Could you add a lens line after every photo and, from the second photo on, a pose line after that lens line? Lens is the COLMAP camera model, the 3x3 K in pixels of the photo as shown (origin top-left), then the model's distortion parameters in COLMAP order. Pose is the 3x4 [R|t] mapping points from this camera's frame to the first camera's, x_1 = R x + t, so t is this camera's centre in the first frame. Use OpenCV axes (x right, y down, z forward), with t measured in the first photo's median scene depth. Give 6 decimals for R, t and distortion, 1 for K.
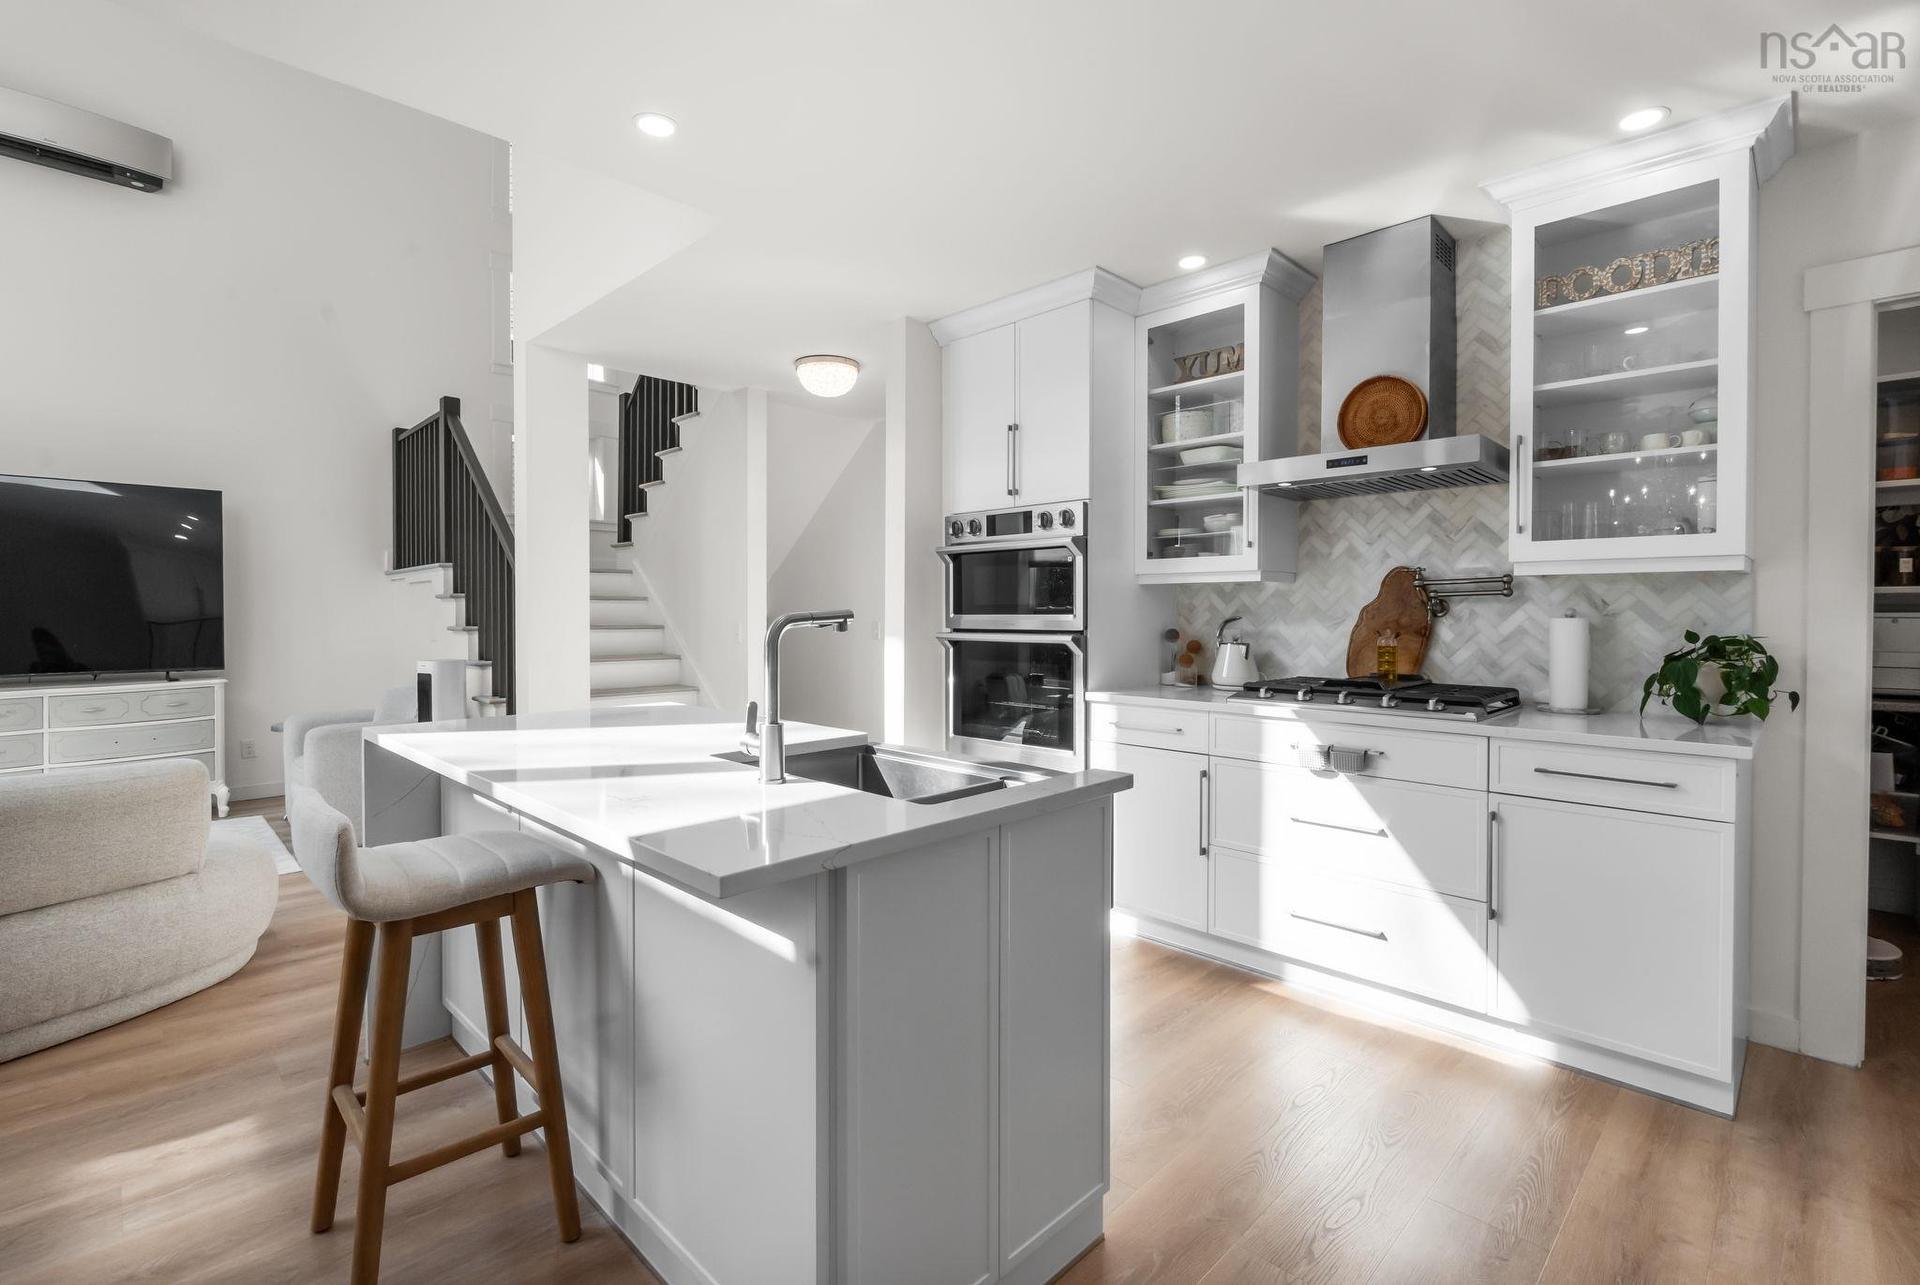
lens RADIAL K [[862.8, 0, 964.8], [0, 862.8, 627.4], [0, 0, 1]] dist [0.002361, -0.000412]
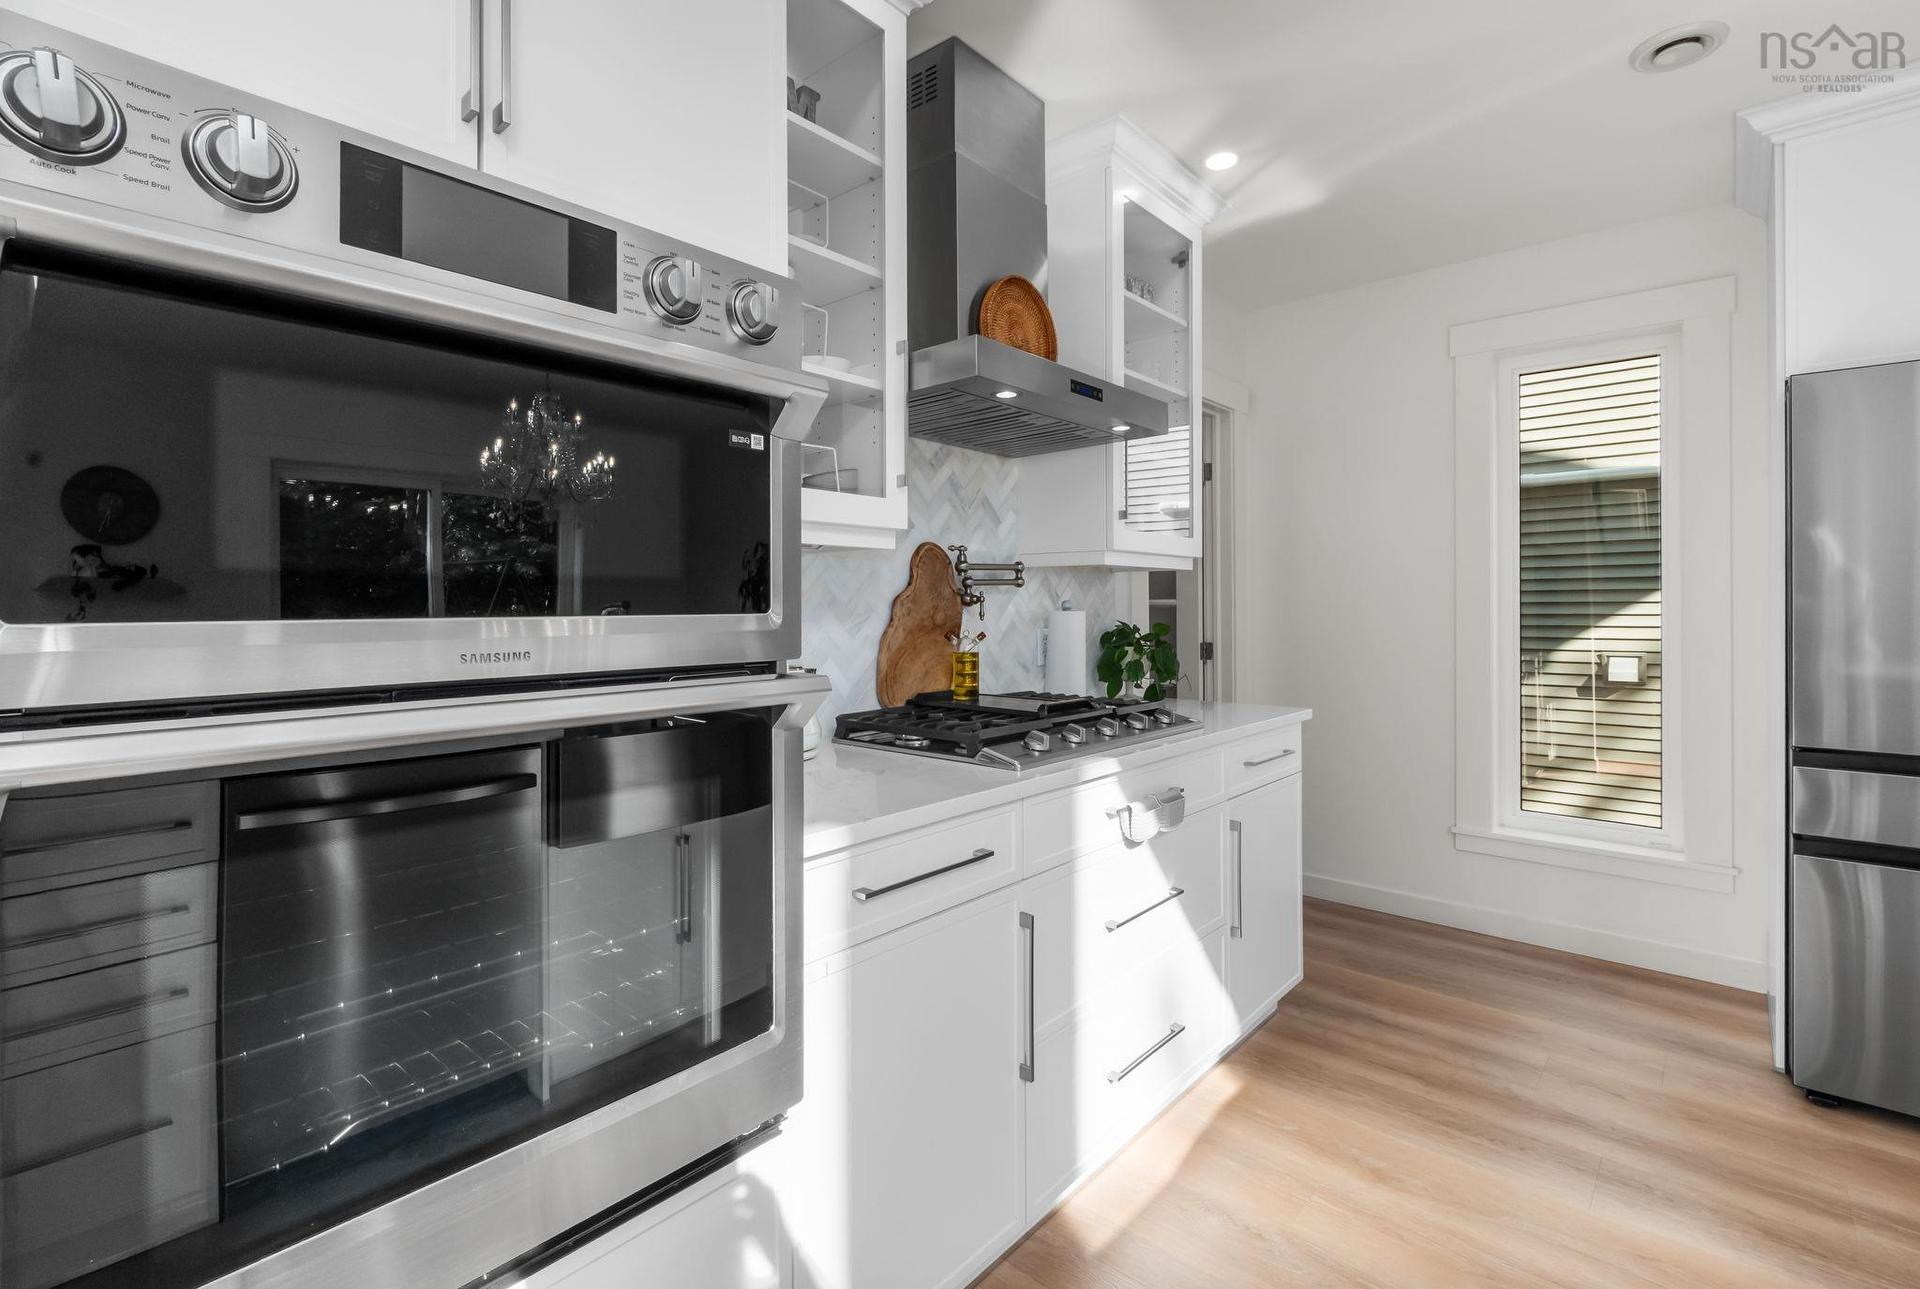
lens RADIAL K [[868.1, 0, 962.0], [0, 868.1, 606.0], [0, 0, 1]] dist [-0.002662, -0.000250]
pose [[-0.059524, -0.000735, 0.998227, -0.224251], [0.021129, 0.999775, 0.001996, -0.018071], [-0.998003, 0.021211, -0.059495, 1.024266]]
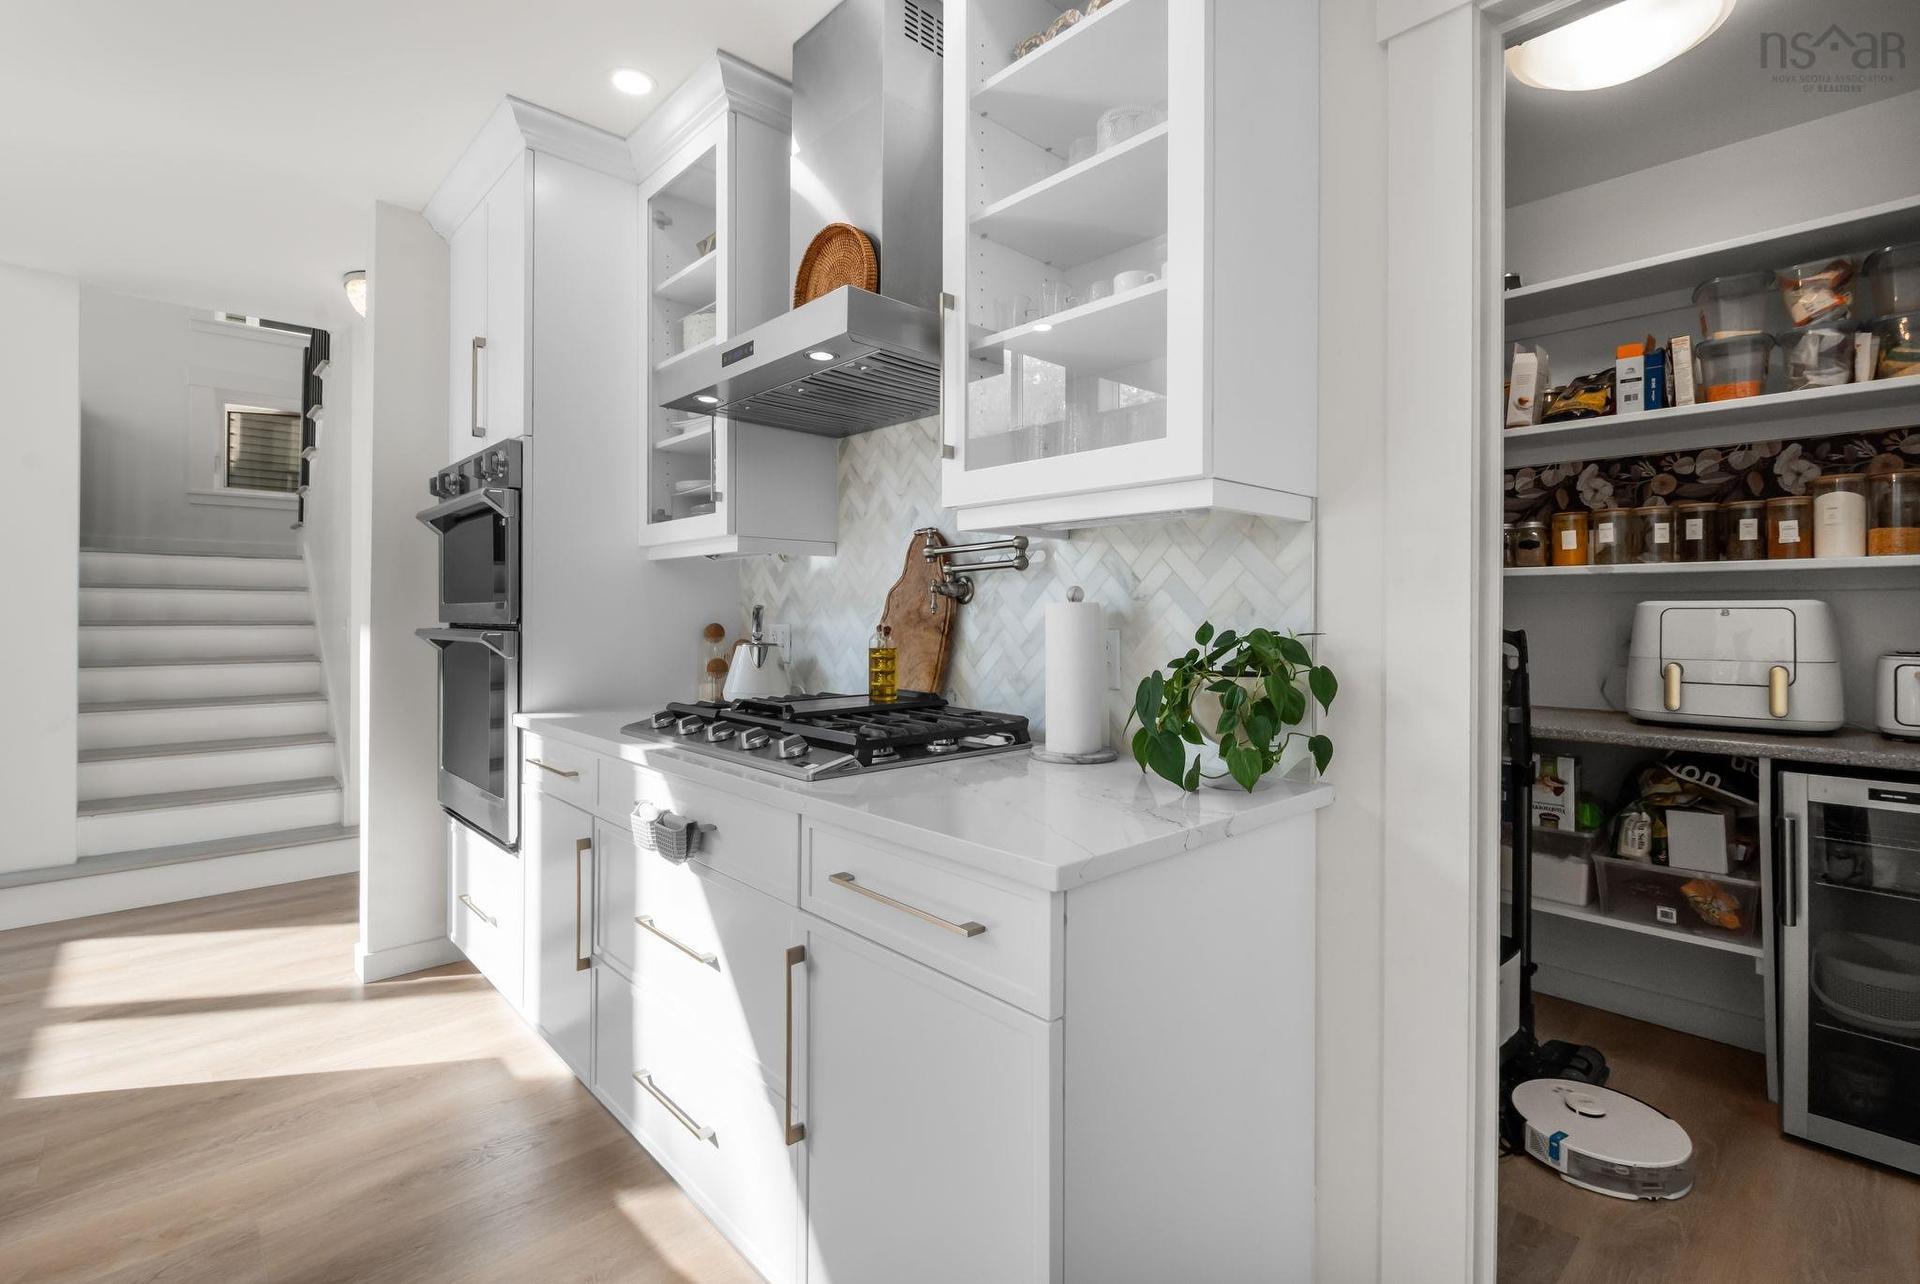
lens RADIAL K [[876.6, 0, 954.6], [0, 876.6, 619.1], [0, 0, 1]] dist [0.000228, -0.001060]
pose [[0.999117, 0.001930, -0.041979, 0.560930], [-0.002443, 0.999923, -0.012178, 0.007254], [0.041952, 0.012270, 0.999044, 0.335874]]
